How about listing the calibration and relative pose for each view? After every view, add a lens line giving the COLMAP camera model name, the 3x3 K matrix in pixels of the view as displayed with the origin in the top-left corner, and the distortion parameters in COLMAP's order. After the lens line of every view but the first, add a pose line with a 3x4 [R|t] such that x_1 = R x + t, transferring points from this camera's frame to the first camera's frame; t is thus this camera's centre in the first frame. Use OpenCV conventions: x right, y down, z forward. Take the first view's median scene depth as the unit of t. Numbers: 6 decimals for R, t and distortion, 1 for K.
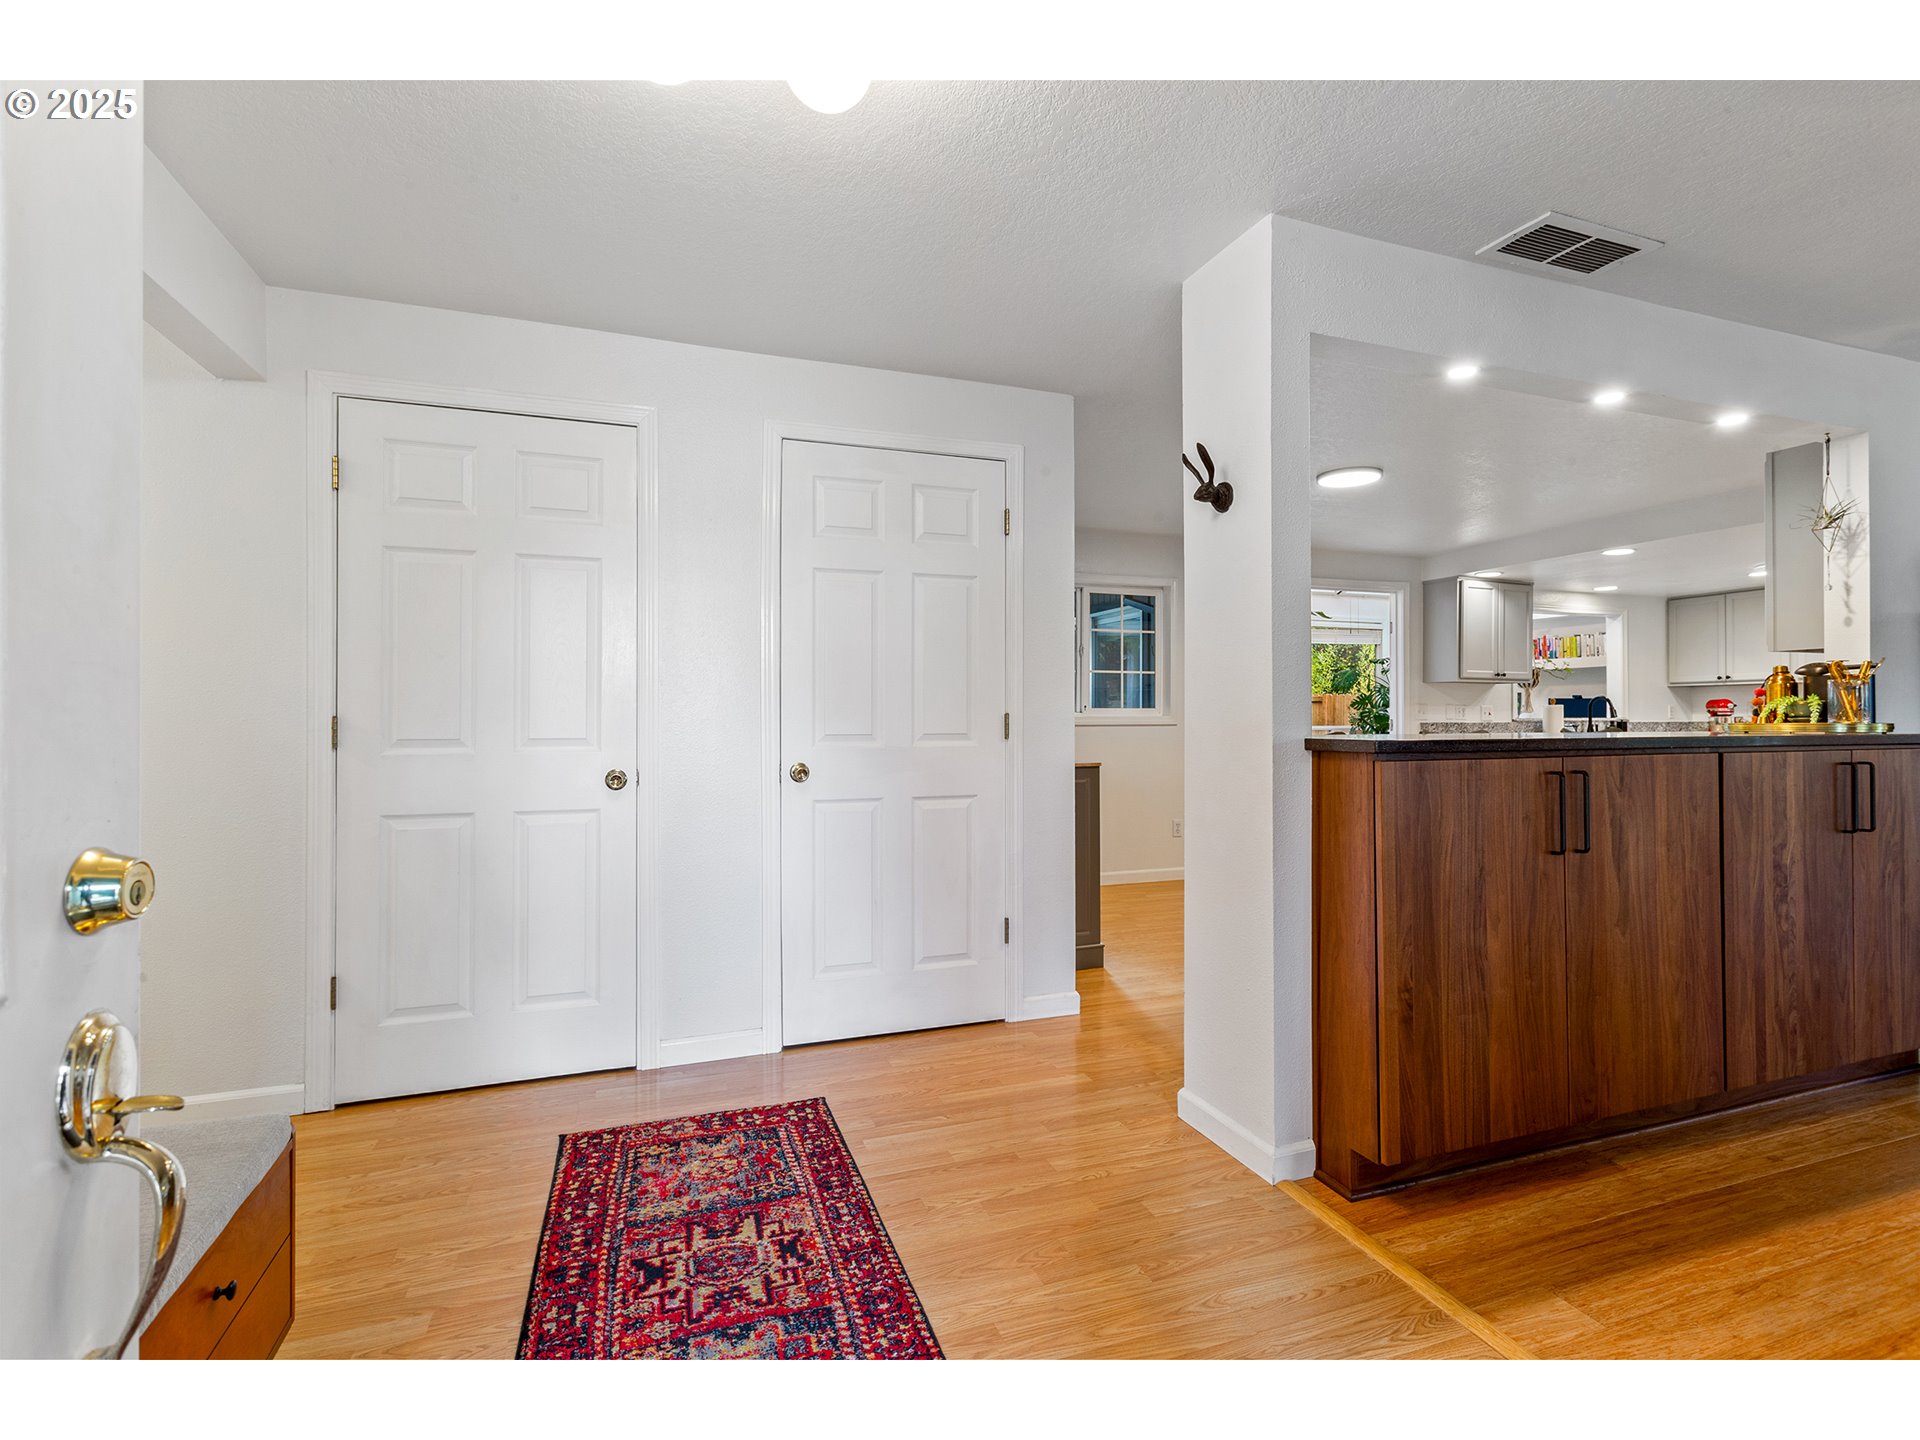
lens RADIAL K [[909.5, 0, 967.2], [0, 909.5, 702.8], [0, 0, 1]] dist [-0.004449, 0.000059]
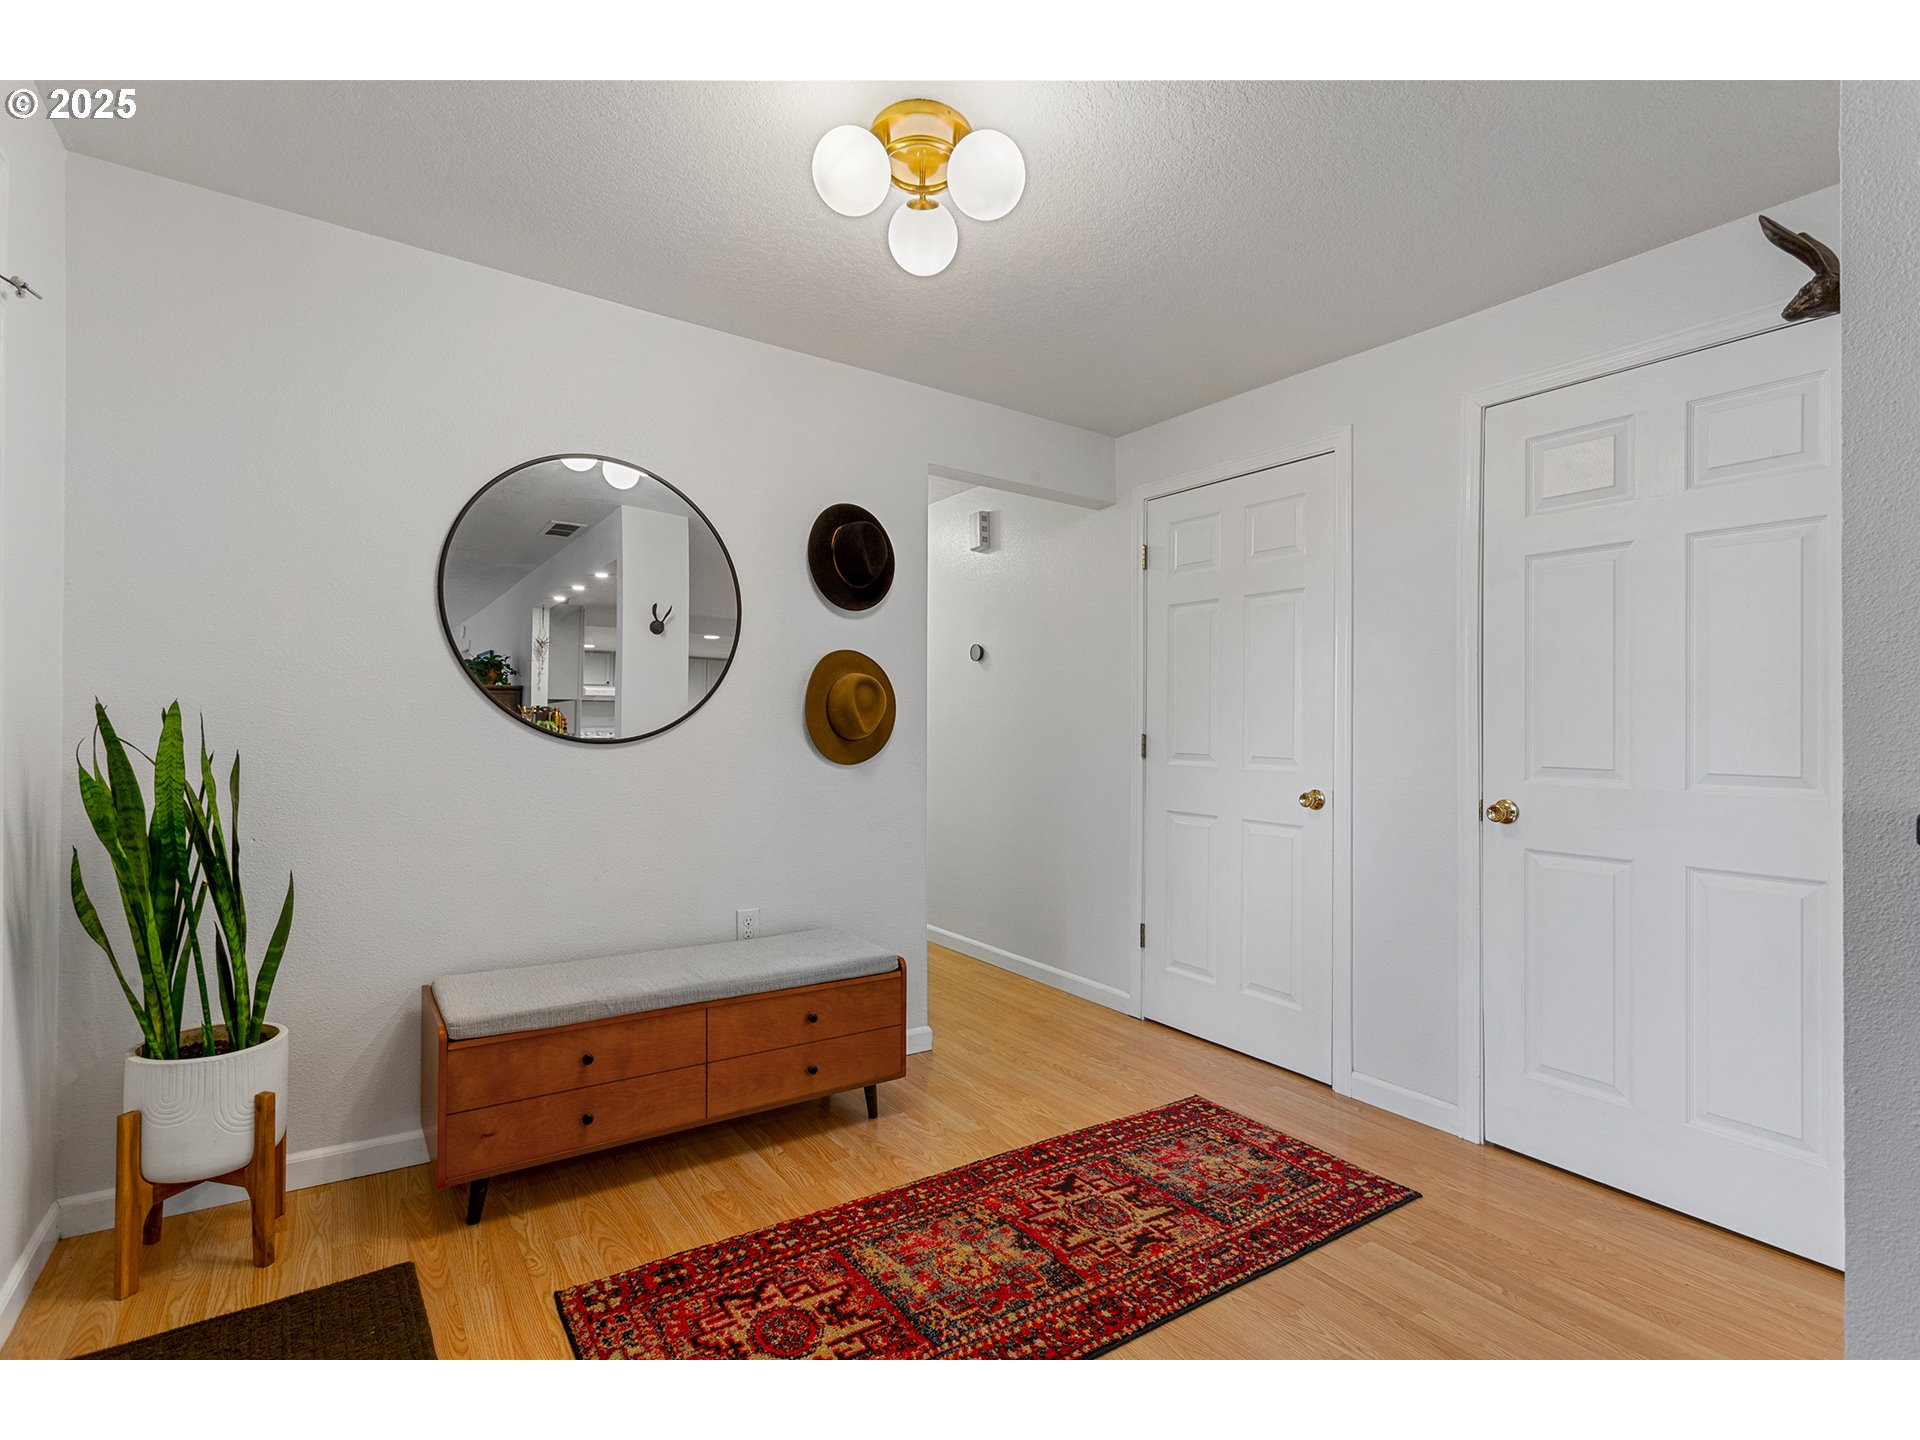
lens RADIAL K [[909.5, 0, 961.5], [0, 909.5, 727.1], [0, 0, 1]] dist [-0.004449, 0.000059]
pose [[0.246632, 0.003740, -0.969102, 0.647446], [-0.006064, 0.999979, 0.002316, 0.002305], [0.969090, 0.005305, 0.246649, 0.443872]]
